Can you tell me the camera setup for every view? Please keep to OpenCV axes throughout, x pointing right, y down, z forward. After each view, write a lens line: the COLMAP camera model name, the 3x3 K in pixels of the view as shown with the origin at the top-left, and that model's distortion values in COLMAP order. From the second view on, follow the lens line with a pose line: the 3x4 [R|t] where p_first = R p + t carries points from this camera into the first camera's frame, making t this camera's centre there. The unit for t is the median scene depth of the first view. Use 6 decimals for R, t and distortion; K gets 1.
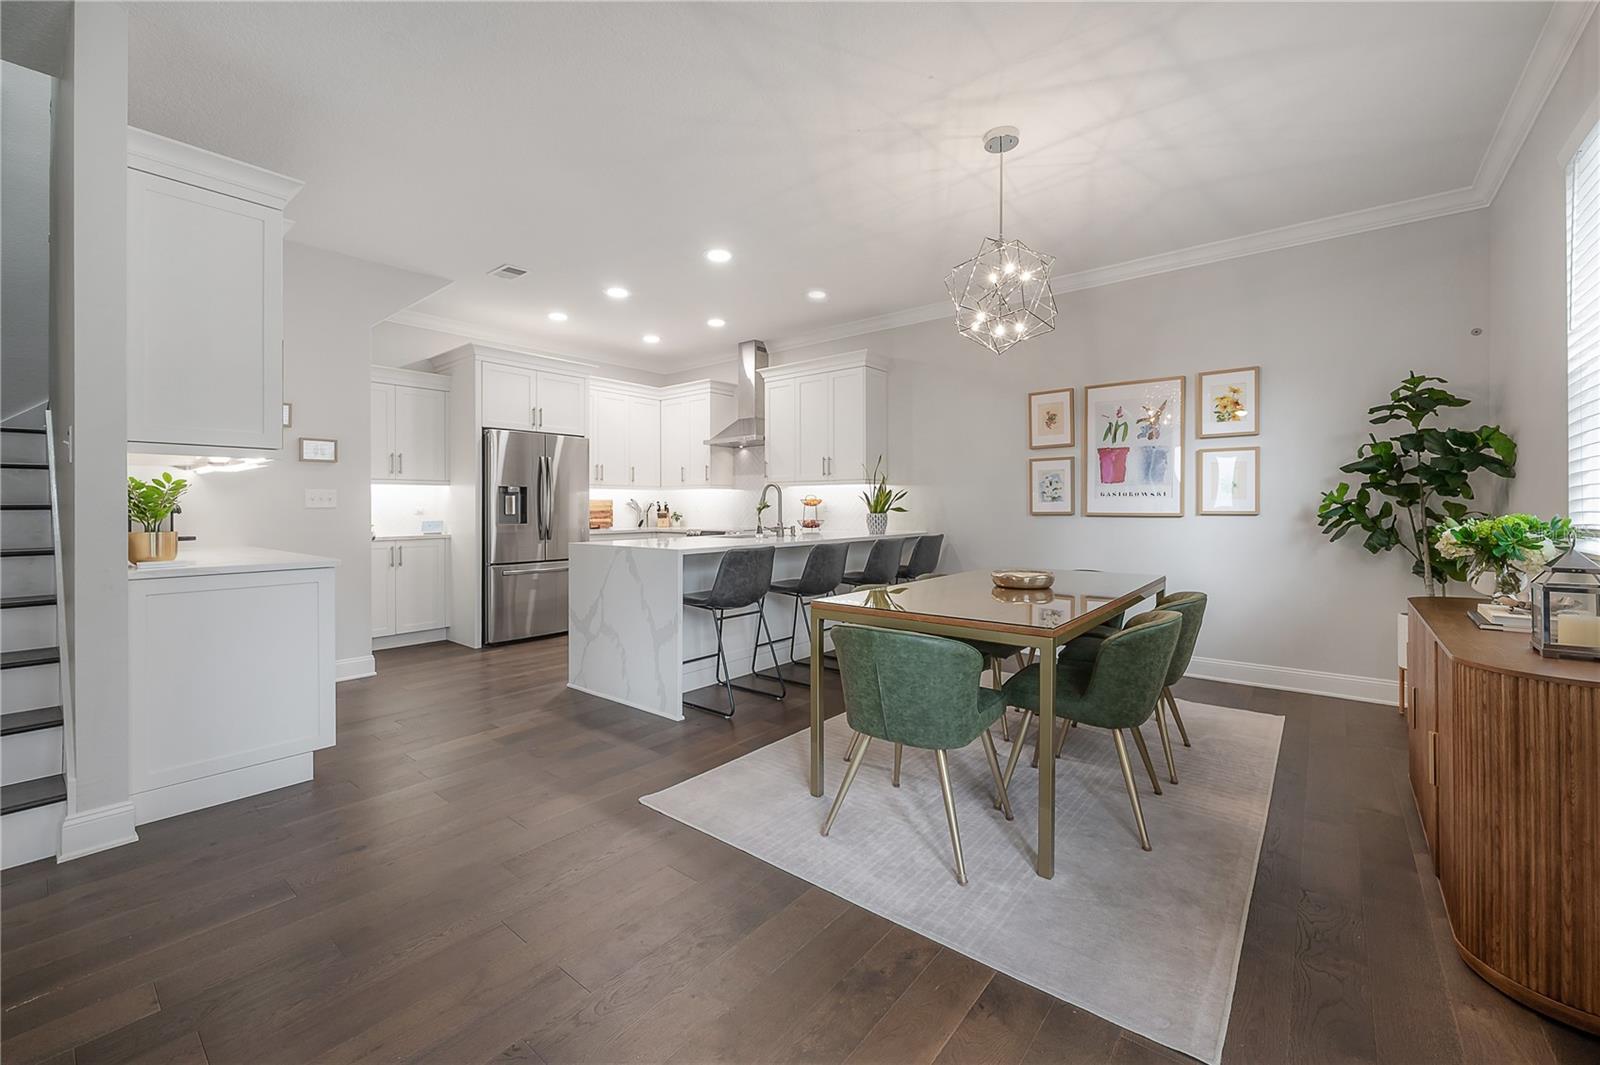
lens RADIAL K [[642.6, 0, 802.4], [0, 642.6, 509.2], [0, 0, 1]] dist [-0.014812, -0.000261]
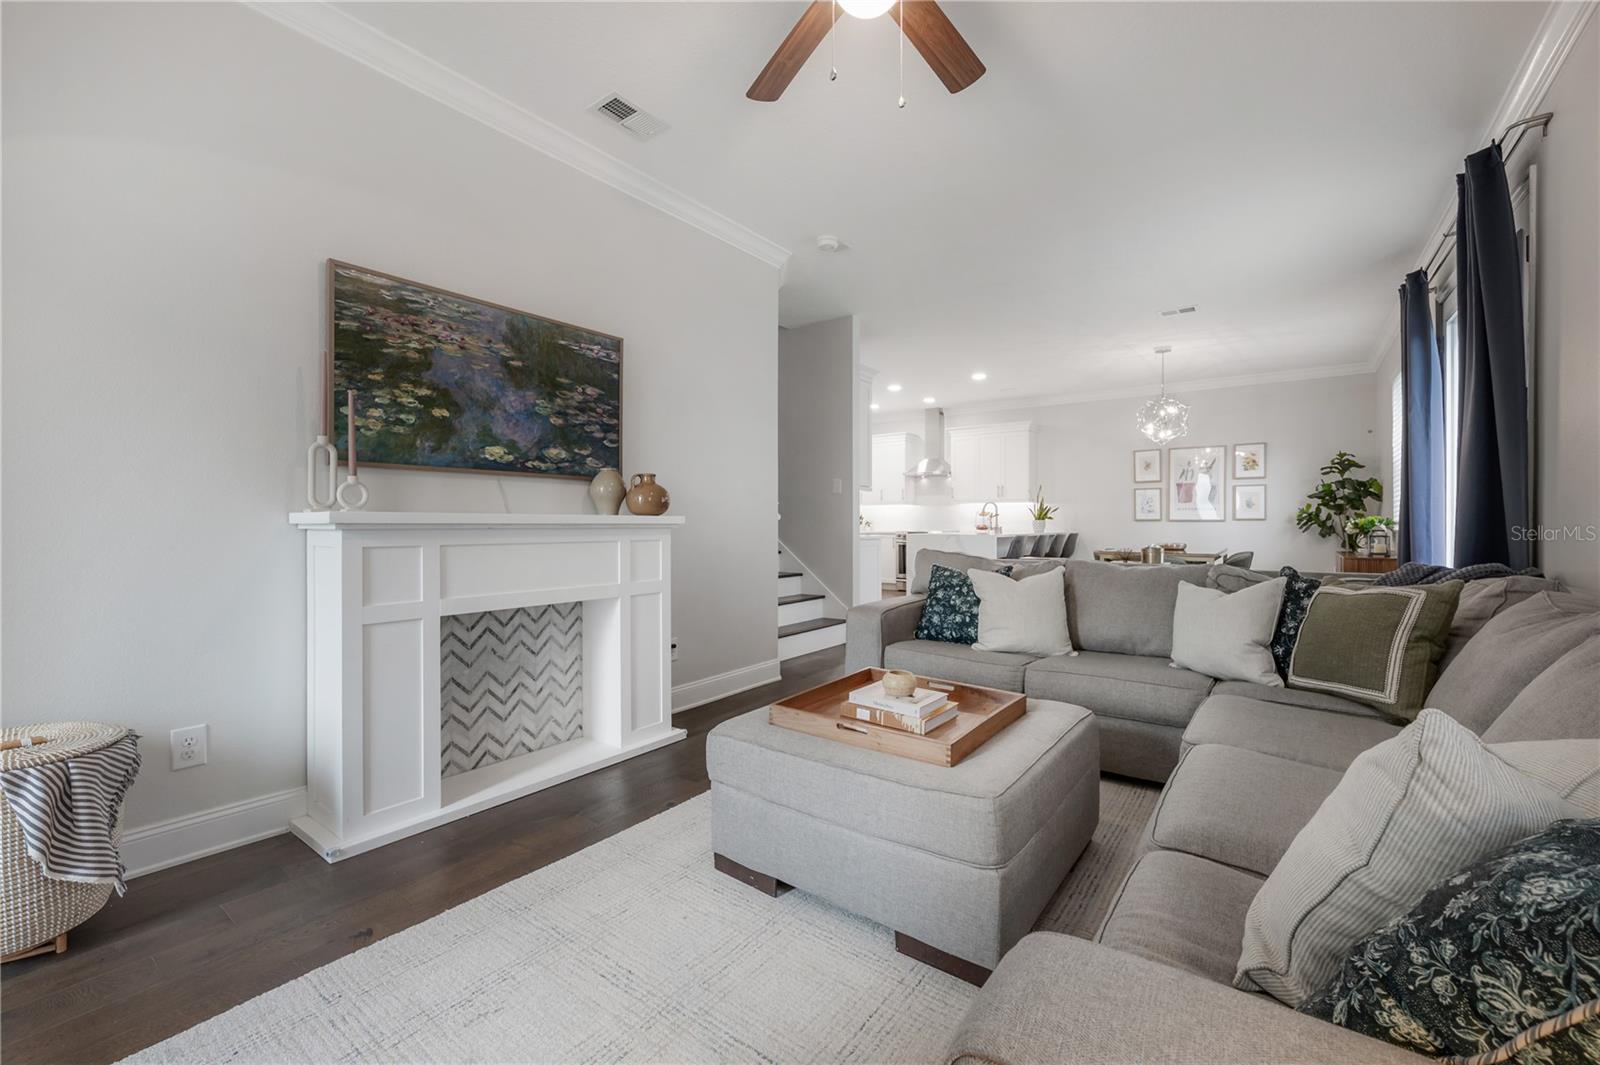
lens RADIAL K [[642.6, 0, 816.0], [0, 642.6, 520.4], [0, 0, 1]] dist [-0.014812, -0.000261]
pose [[0.998620, 0.003124, 0.052426, -0.824901], [-0.002745, 0.999970, -0.007294, 0.031814], [-0.052447, 0.007140, 0.998598, -0.945554]]
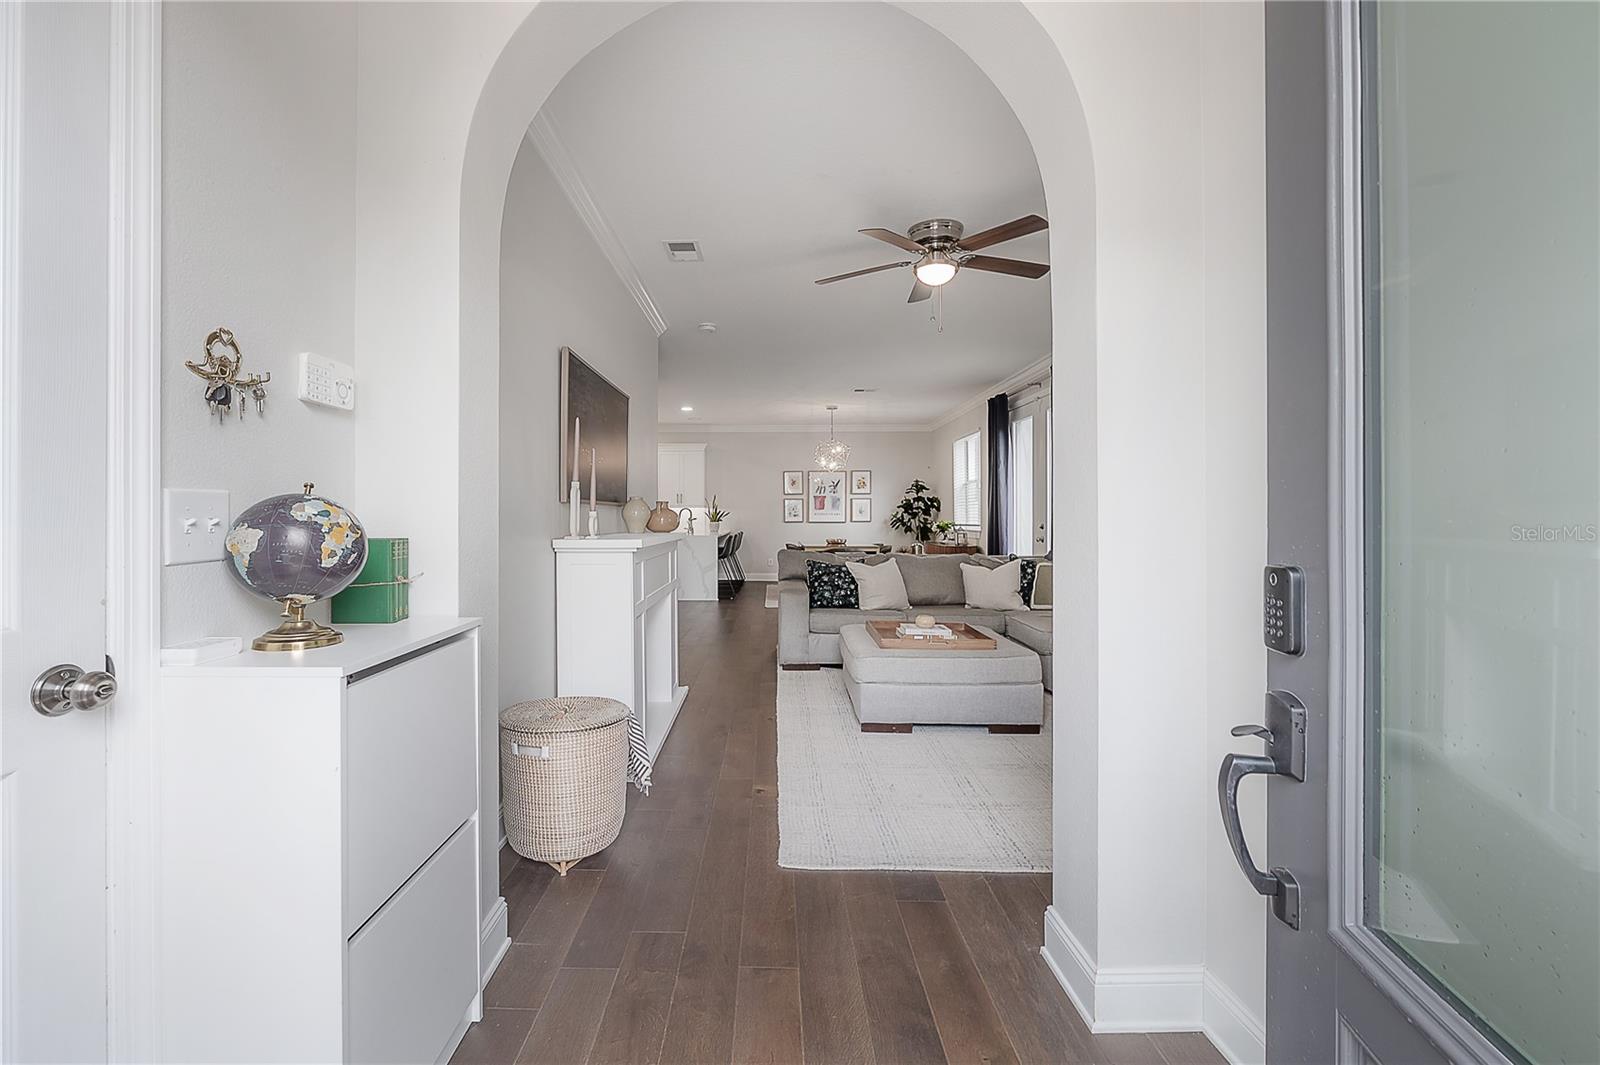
lens RADIAL K [[642.6, 0, 650.1], [0, 642.6, 512.3], [0, 0, 1]] dist [-0.014812, -0.000261]
pose [[0.860559, -0.000019, 0.509350, -1.822303], [0.005301, 0.999946, -0.008920, -0.015300], [-0.509323, 0.010376, 0.860513, -1.109563]]
